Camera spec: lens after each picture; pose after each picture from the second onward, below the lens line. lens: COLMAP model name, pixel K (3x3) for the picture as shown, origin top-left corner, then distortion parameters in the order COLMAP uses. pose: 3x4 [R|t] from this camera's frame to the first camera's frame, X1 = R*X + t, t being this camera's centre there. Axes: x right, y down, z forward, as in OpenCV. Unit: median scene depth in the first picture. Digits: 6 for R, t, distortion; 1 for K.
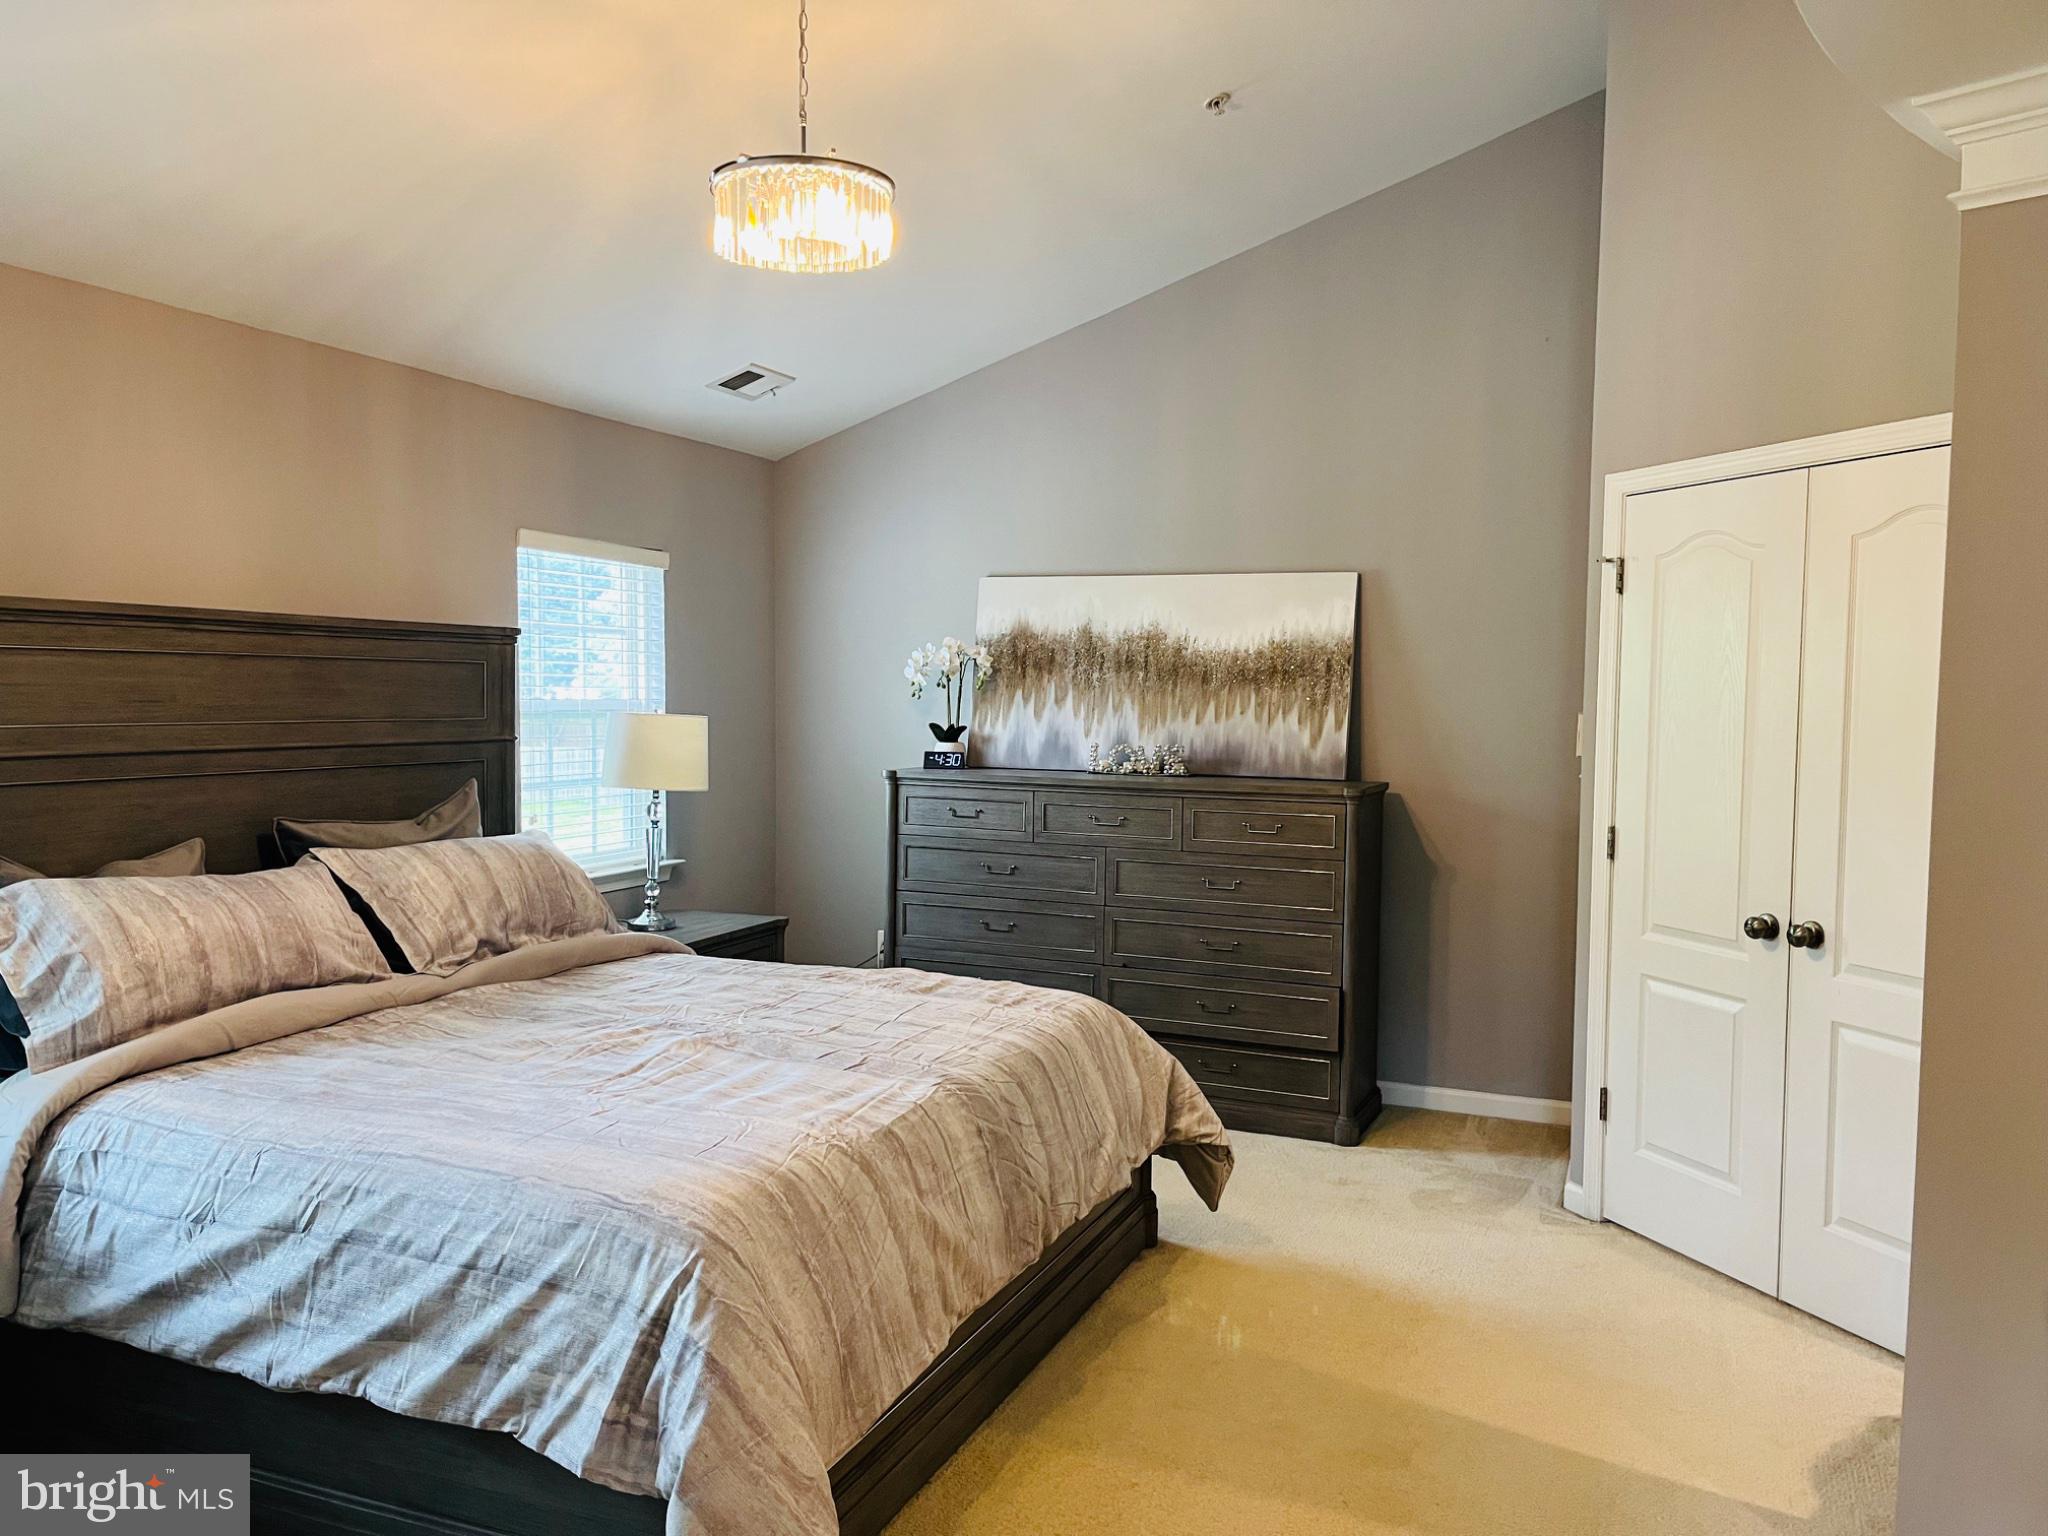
lens RADIAL K [[1539.2, 0, 1024.0], [0, 1539.2, 768.0], [0, 0, 1]] dist [0.028184, -0.039927]
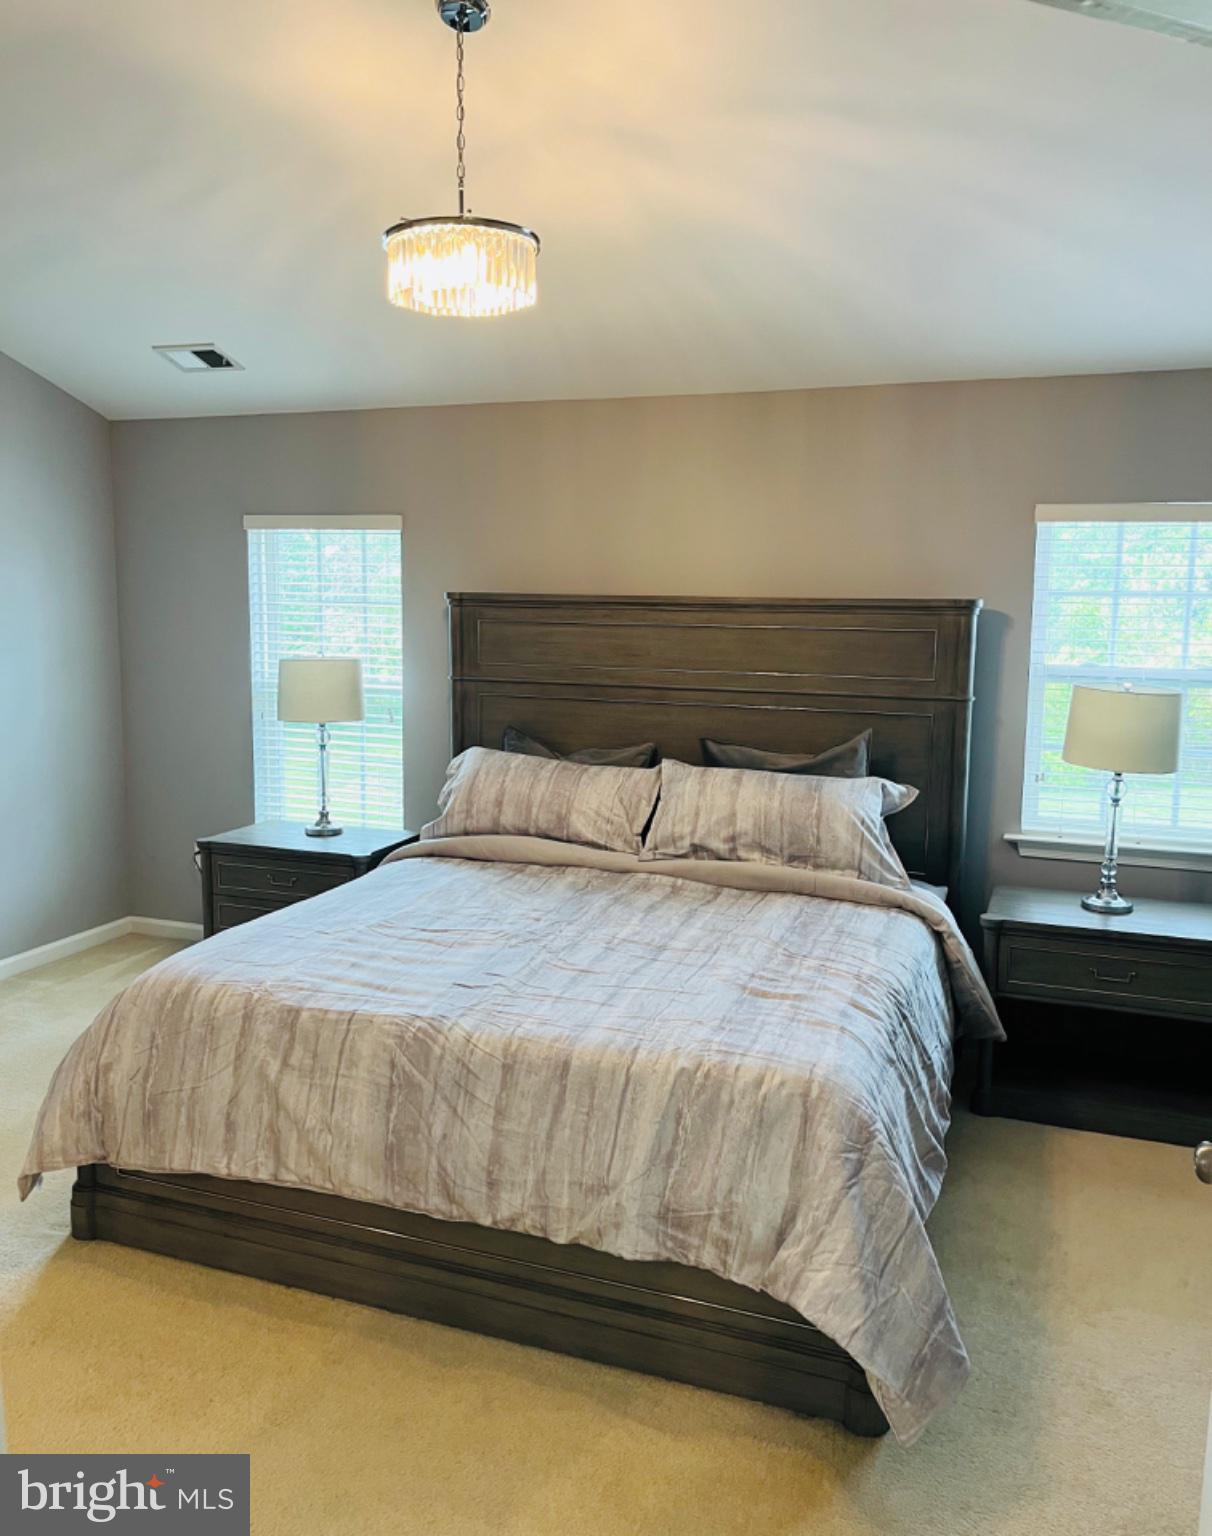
lens RADIAL K [[1167.9, 0, 606.0], [0, 1167.9, 768.0], [0, 0, 1]] dist [0.030002, 0.000480]
pose [[0.041678, 0.133694, -0.990146, 0.706104], [-0.065819, 0.989222, 0.130798, -0.089696], [0.996961, 0.059719, 0.050028, 0.975579]]
